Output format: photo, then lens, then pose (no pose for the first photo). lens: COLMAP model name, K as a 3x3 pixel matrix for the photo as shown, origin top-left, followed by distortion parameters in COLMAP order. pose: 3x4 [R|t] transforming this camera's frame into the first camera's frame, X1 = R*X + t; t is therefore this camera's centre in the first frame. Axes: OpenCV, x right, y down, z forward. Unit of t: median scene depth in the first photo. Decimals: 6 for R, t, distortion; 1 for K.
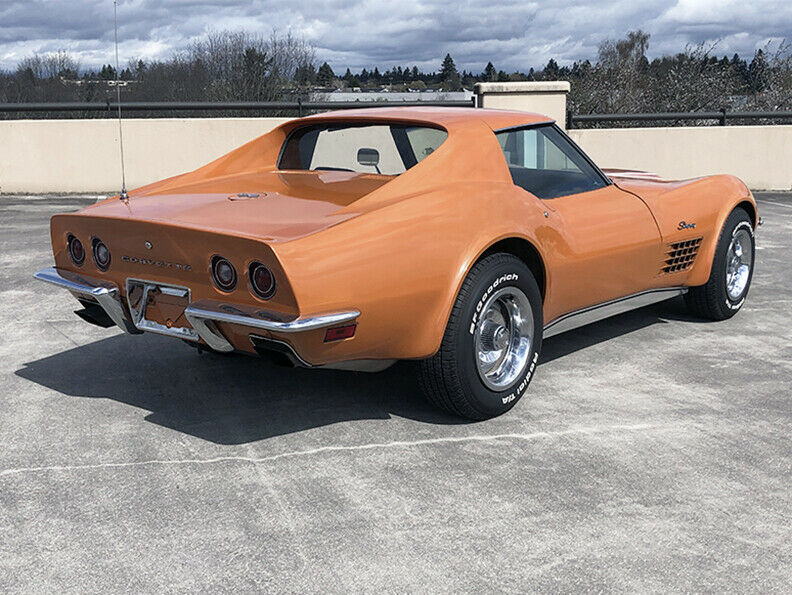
lens RADIAL K [[966.1, 0, 413.2], [0, 966.1, 299.9], [0, 0, 1]] dist [0.165711, -0.638653]
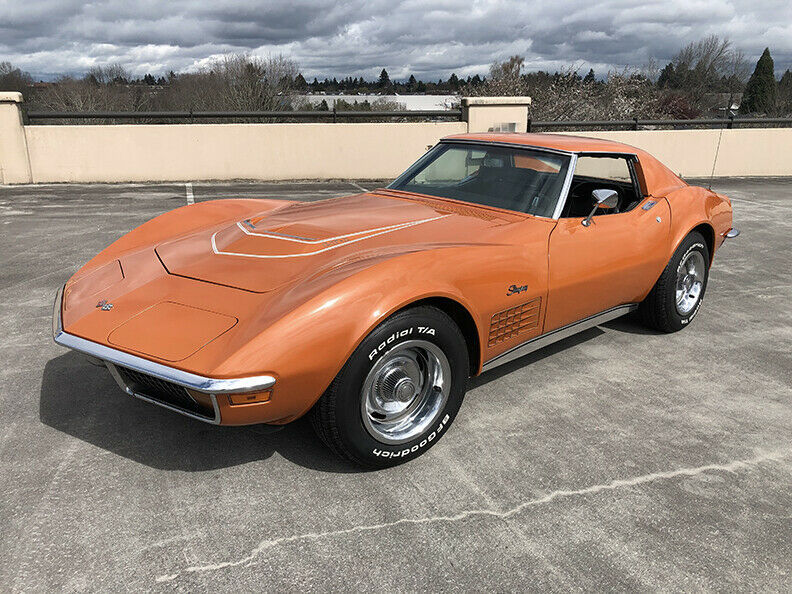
lens RADIAL K [[641.6, 0, 396.0], [0, 641.6, 297.0], [0, 0, 1]] dist [0.009986, -0.003266]
pose [[0.998375, -0.007345, 0.056505, -0.282470], [0.001993, 0.995551, 0.094201, -0.111754], [-0.056946, -0.093936, 0.993948, 0.339832]]
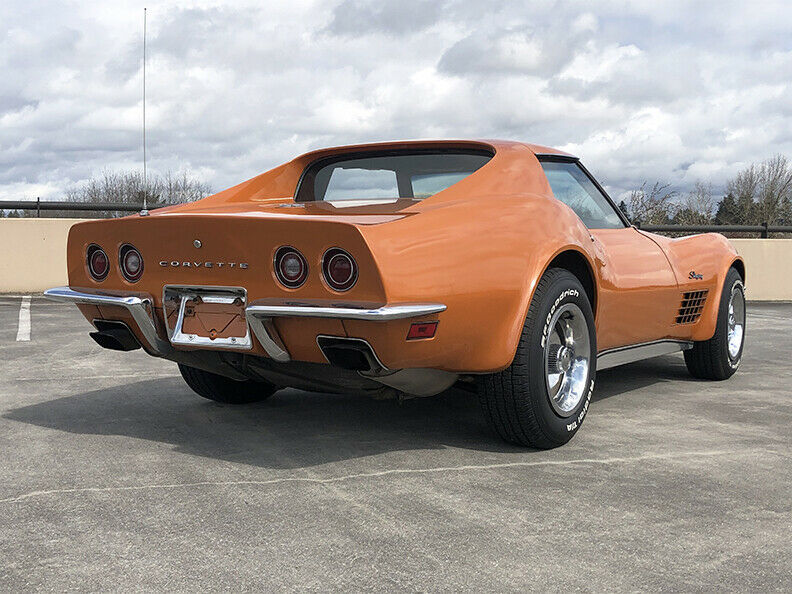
lens RADIAL K [[947.5, 0, 396.0], [0, 947.5, 297.0], [0, 0, 1]] dist [0.121360, -0.394193]
pose [[0.994741, 0.004156, 0.102341, -0.168949], [0.010926, 0.989170, -0.146368, 0.117013], [-0.101841, 0.146716, 0.983922, 0.115422]]
